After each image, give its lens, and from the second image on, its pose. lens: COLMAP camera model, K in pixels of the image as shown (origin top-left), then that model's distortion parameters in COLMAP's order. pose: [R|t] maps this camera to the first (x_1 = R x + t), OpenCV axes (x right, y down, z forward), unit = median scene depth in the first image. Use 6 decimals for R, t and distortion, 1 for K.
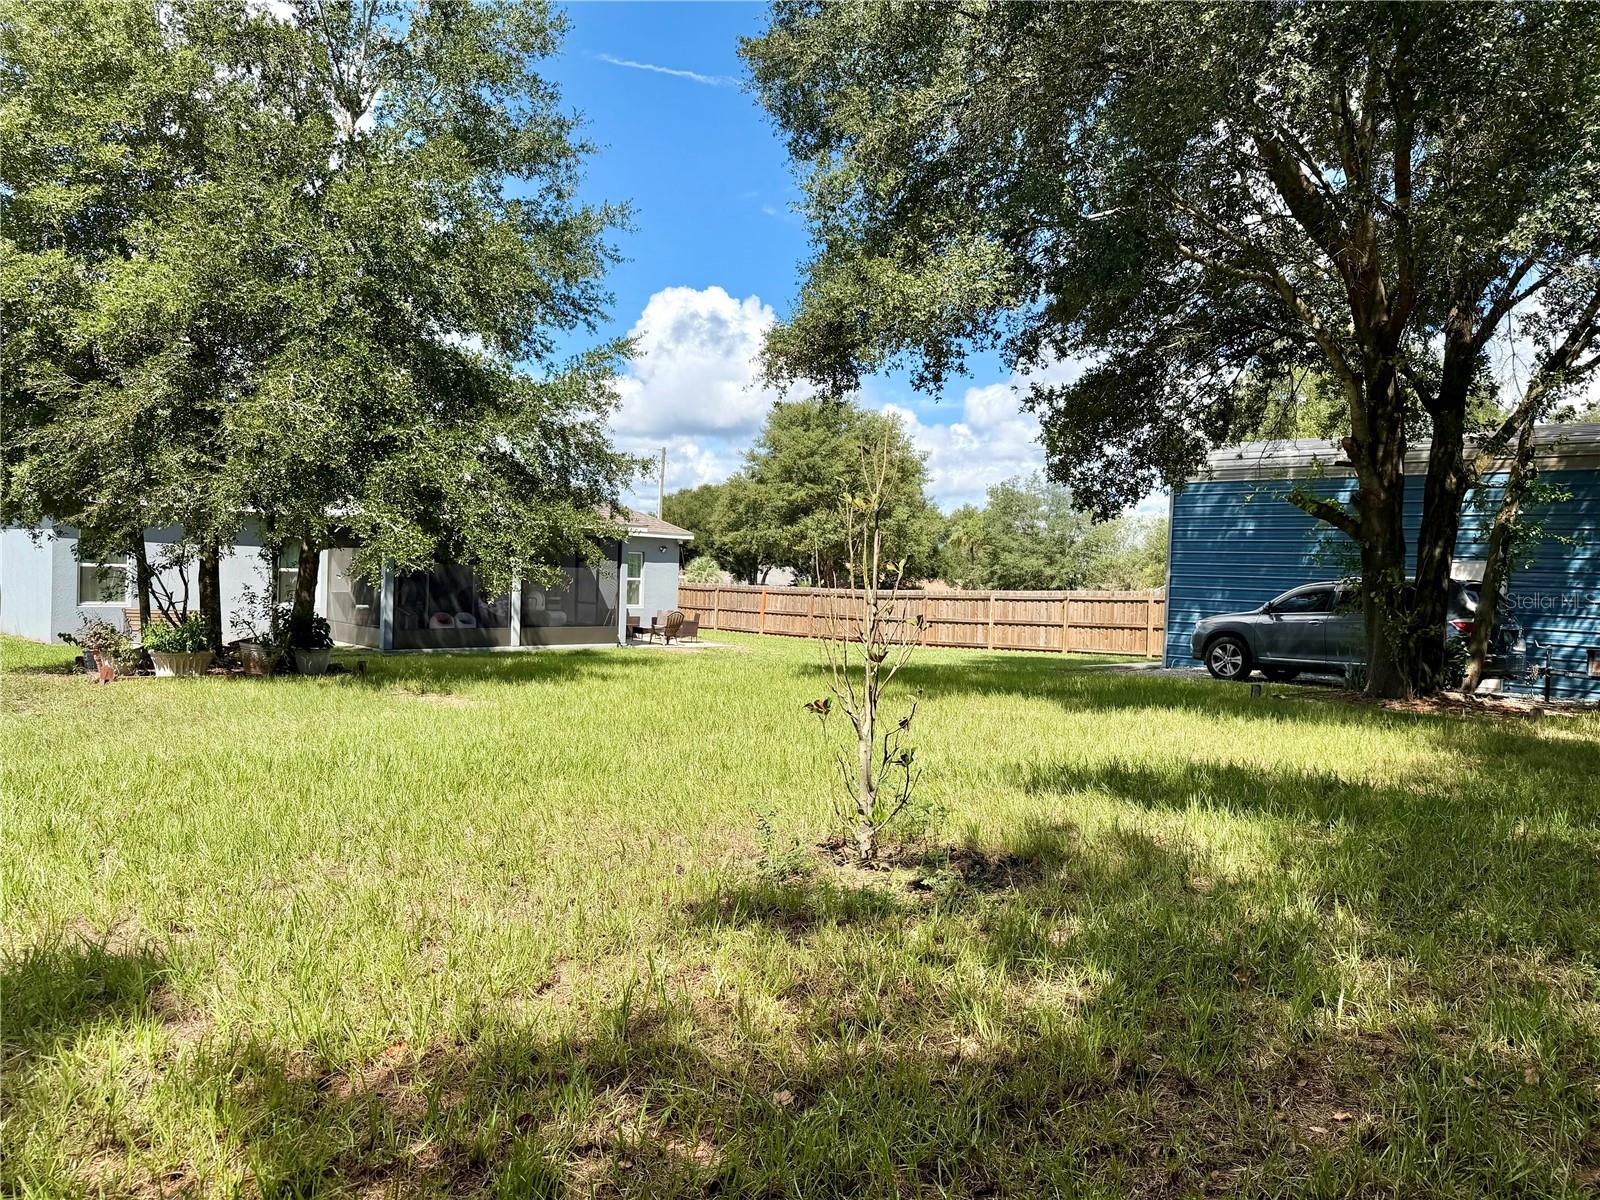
lens RADIAL K [[1101.5, 0, 795.1], [0, 1101.5, 600.1], [0, 0, 1]] dist [0.131776, -0.192998]
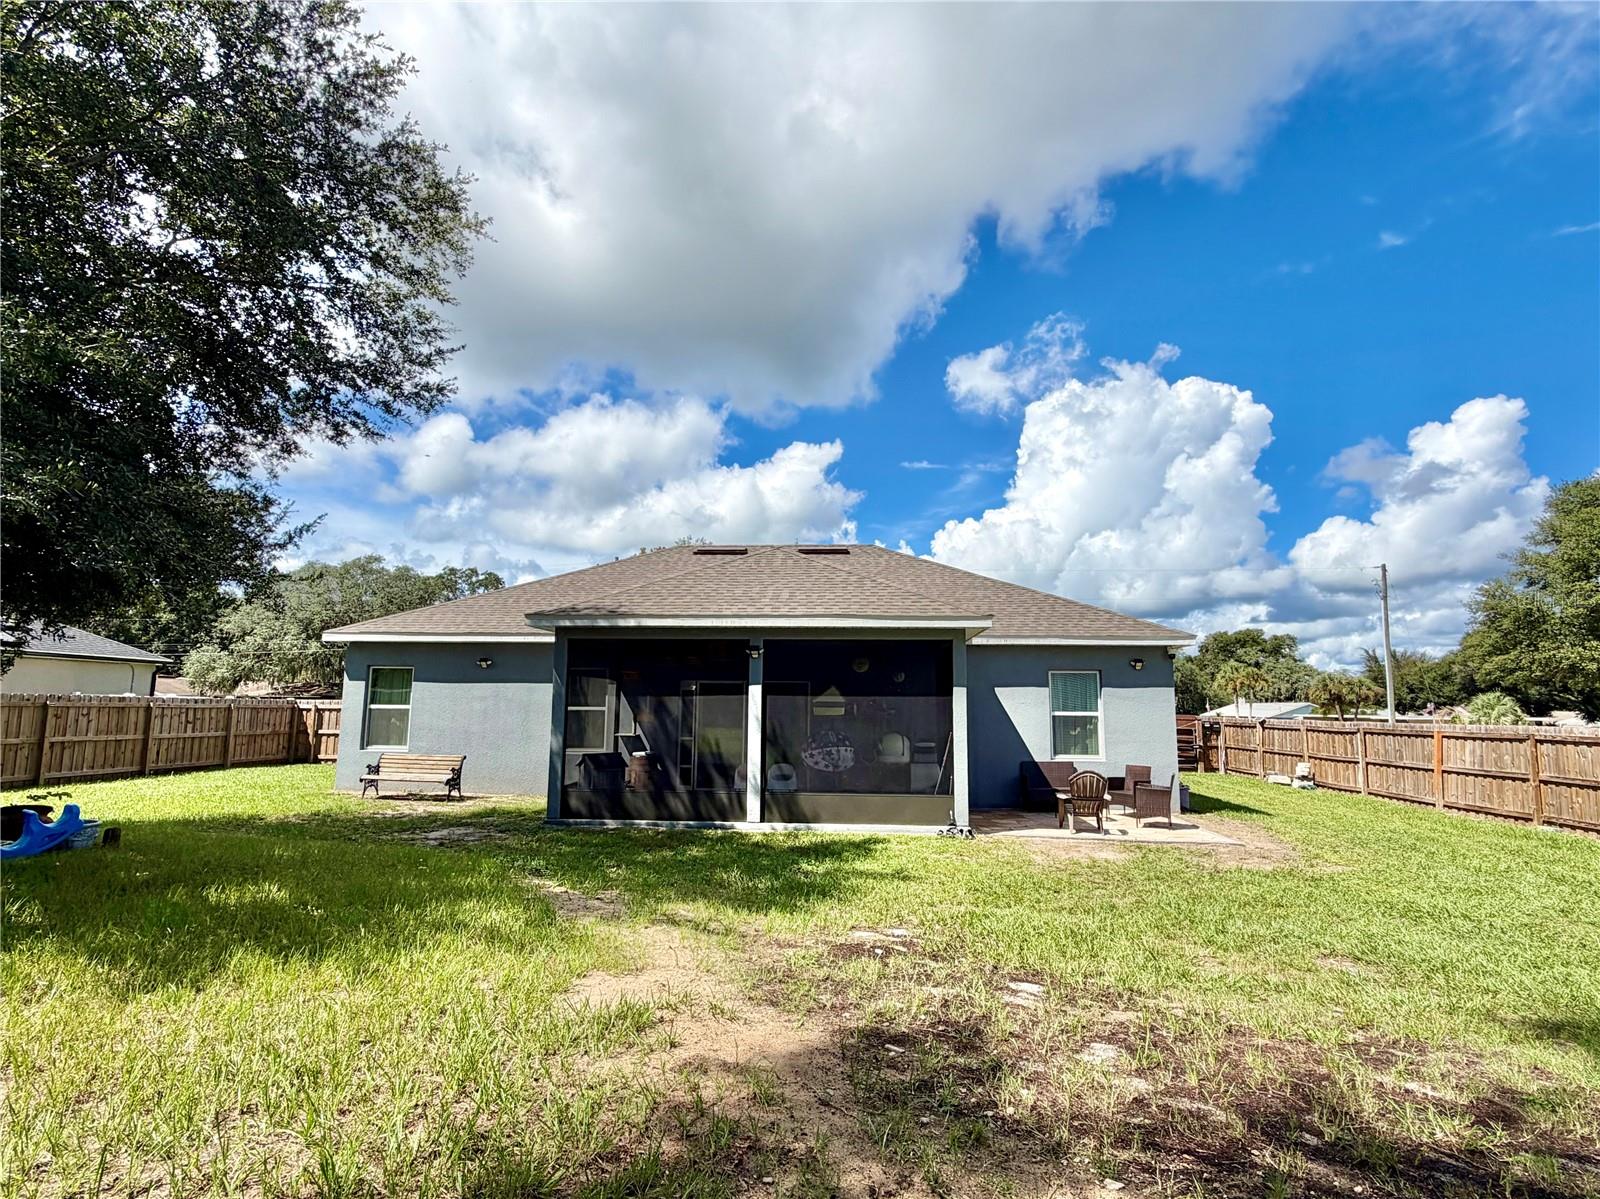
lens RADIAL K [[792.5, 0, 800.0], [0, 792.5, 599.5], [0, 0, 1]] dist [0.000355, -0.000384]
pose [[0.647572, -0.132595, -0.750379, 0.167604], [-0.003470, 0.984221, -0.176911, -0.005838], [0.761997, 0.117166, 0.636893, 0.962877]]
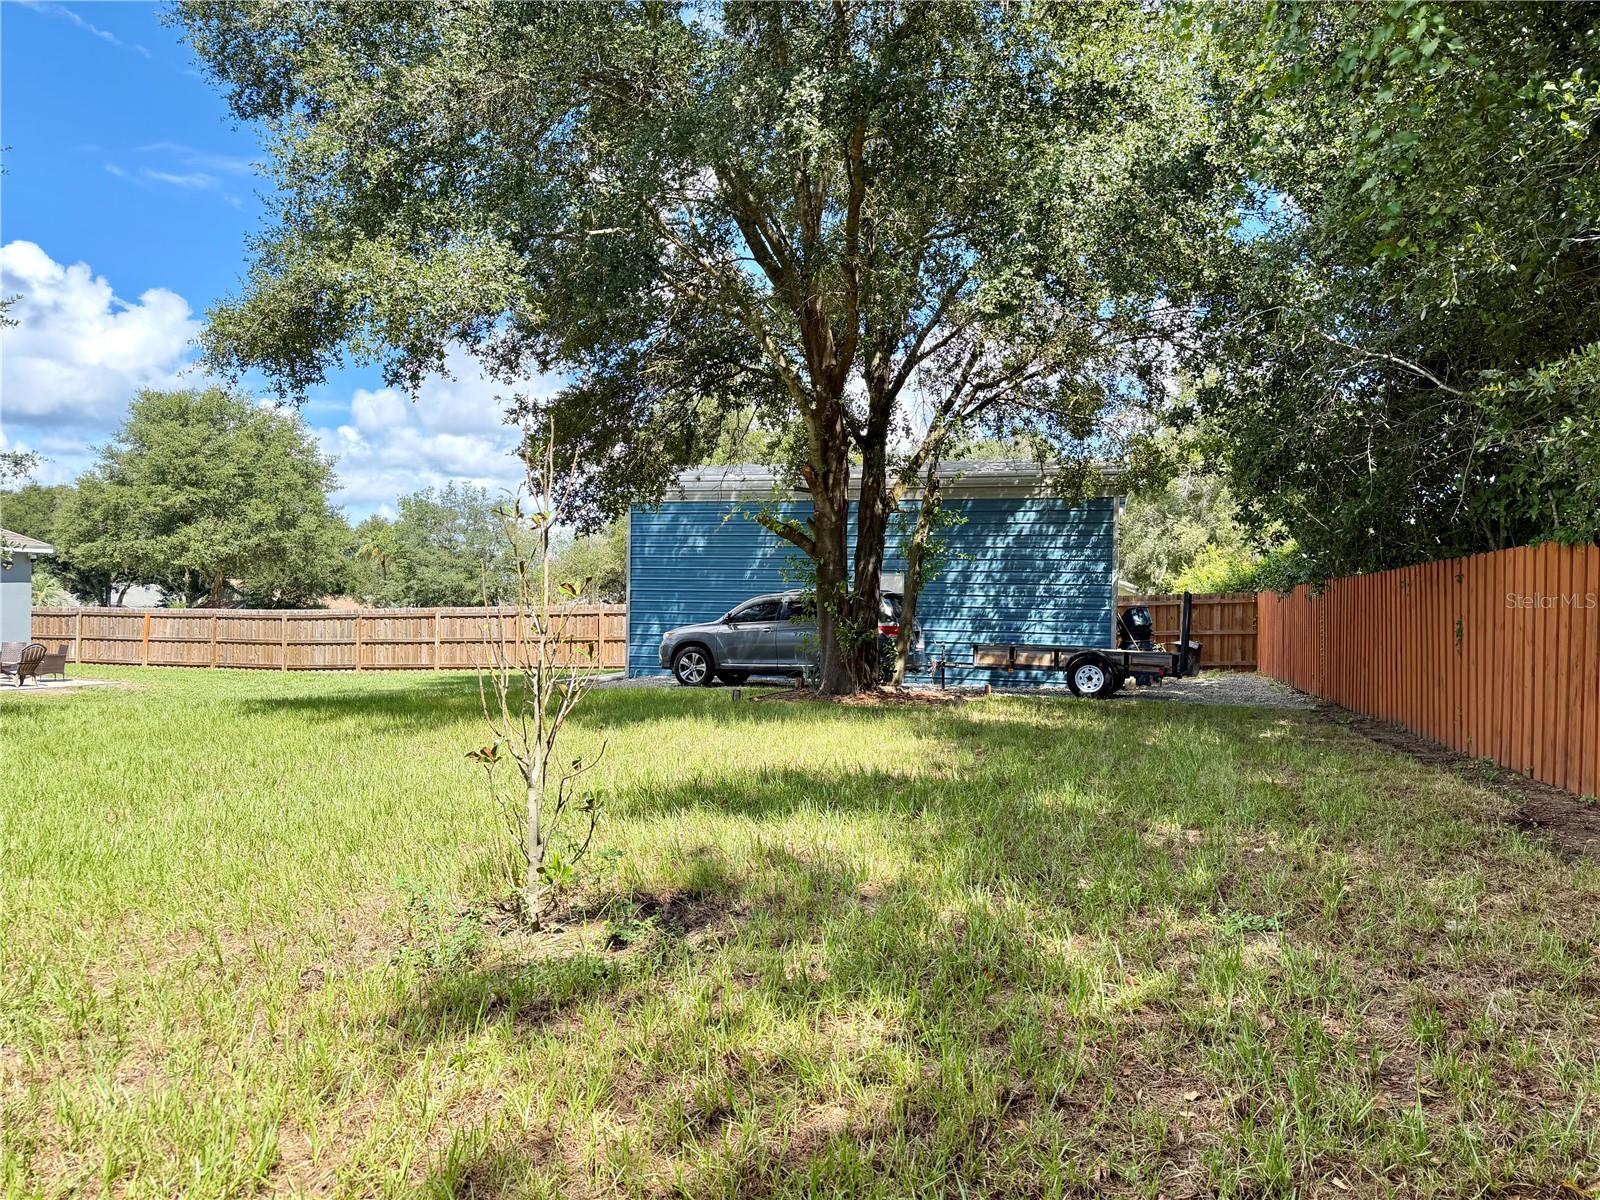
lens RADIAL K [[1101.5, 0, 795.1], [0, 1101.5, 600.1], [0, 0, 1]] dist [0.131776, -0.192998]
pose [[0.867403, -0.020254, 0.497193, -0.055630], [0.026395, 0.999637, -0.005327, -0.003394], [-0.496905, 0.017743, 0.867623, 0.035331]]
